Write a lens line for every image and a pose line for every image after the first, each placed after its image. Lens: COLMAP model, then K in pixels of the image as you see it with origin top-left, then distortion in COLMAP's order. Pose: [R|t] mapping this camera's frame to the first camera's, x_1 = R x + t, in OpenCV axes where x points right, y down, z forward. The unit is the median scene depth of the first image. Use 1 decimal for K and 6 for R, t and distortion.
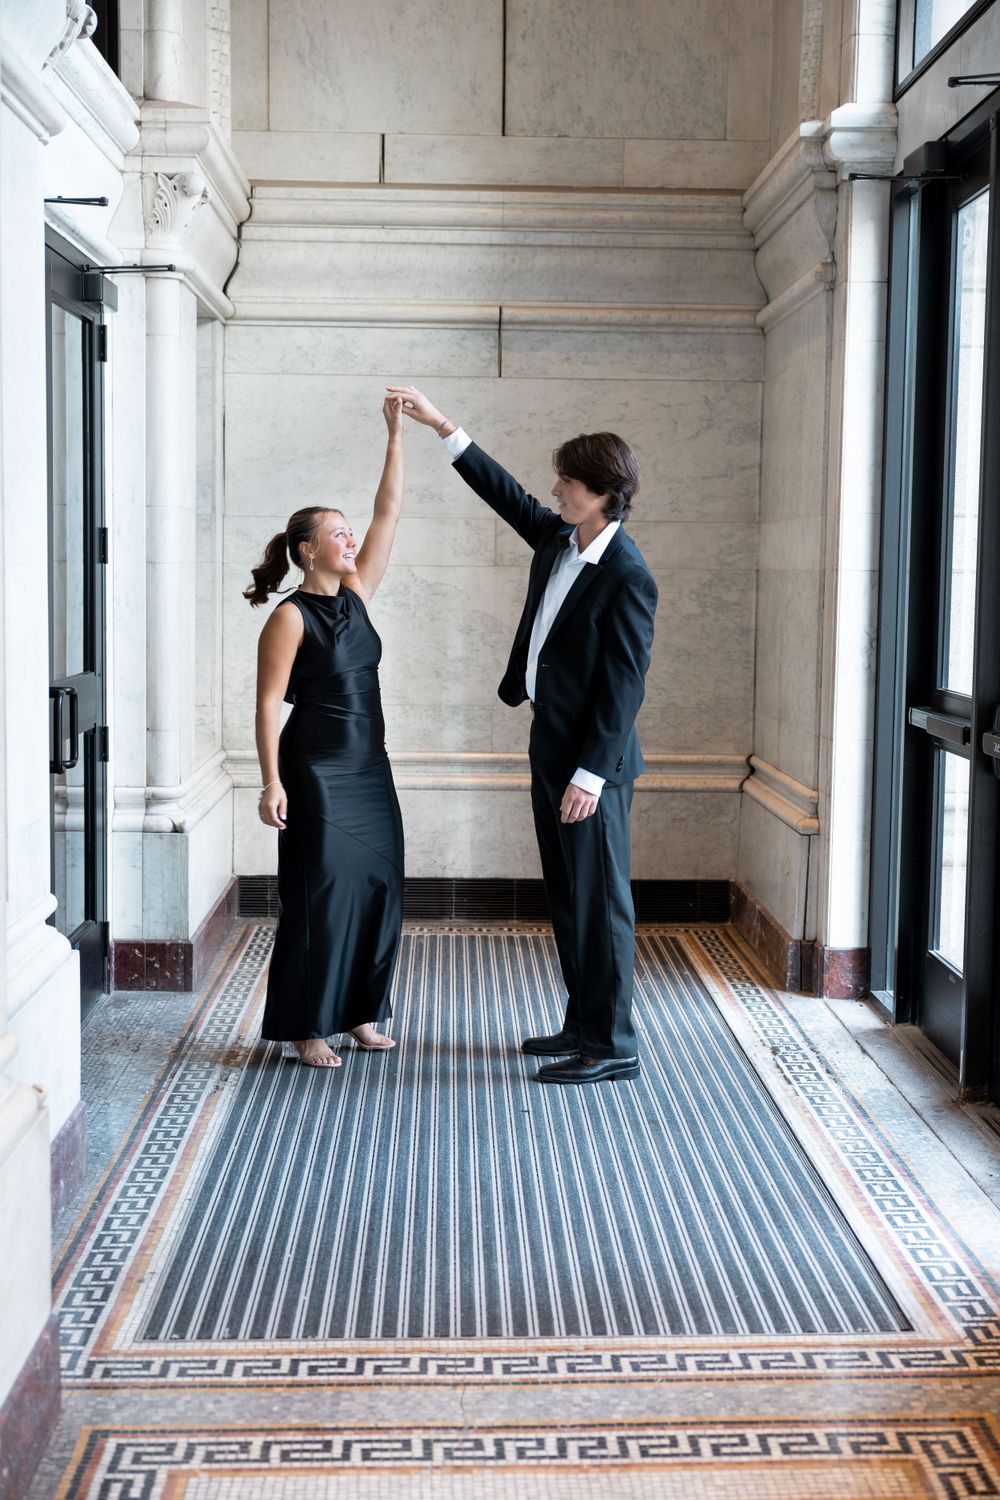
lens RADIAL K [[2132.3, 0, 500.0], [0, 2132.3, 750.0], [0, 0, 1]] dist [0.033607, 0.059431]
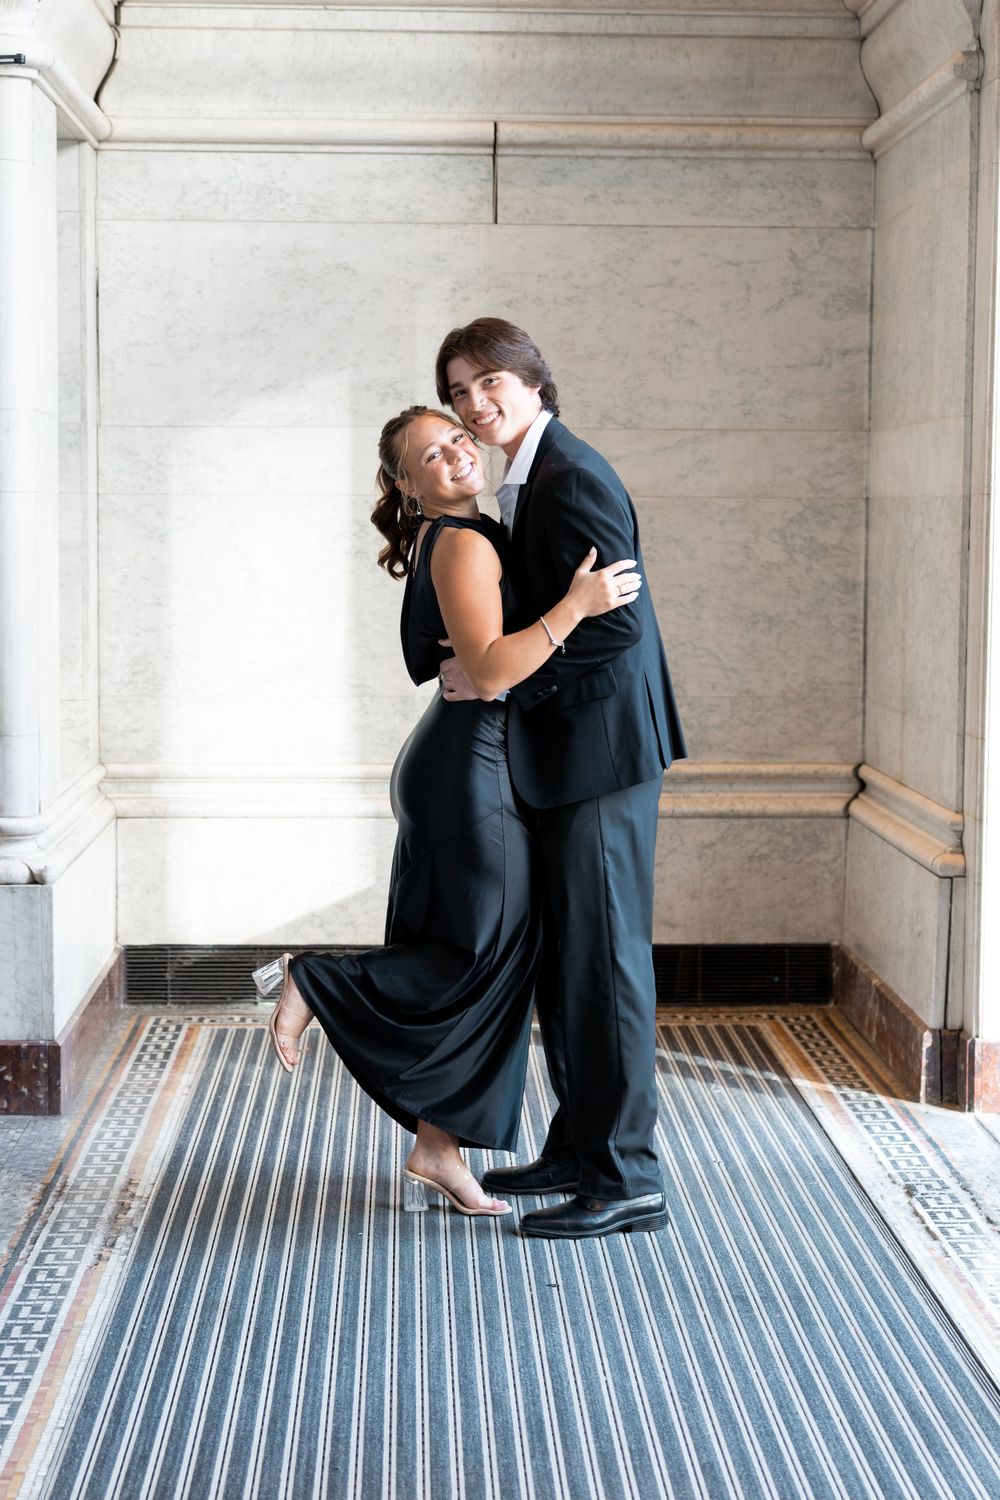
lens RADIAL K [[2648.7, 0, 500.2], [0, 2648.7, 774.1], [0, 0, 1]] dist [0.020060, 0.121305]
pose [[0.999493, -0.009646, 0.030339, -0.027091], [0.009673, 0.999953, -0.000732, 0.005366], [-0.030330, 0.001025, 0.999539, 0.140398]]
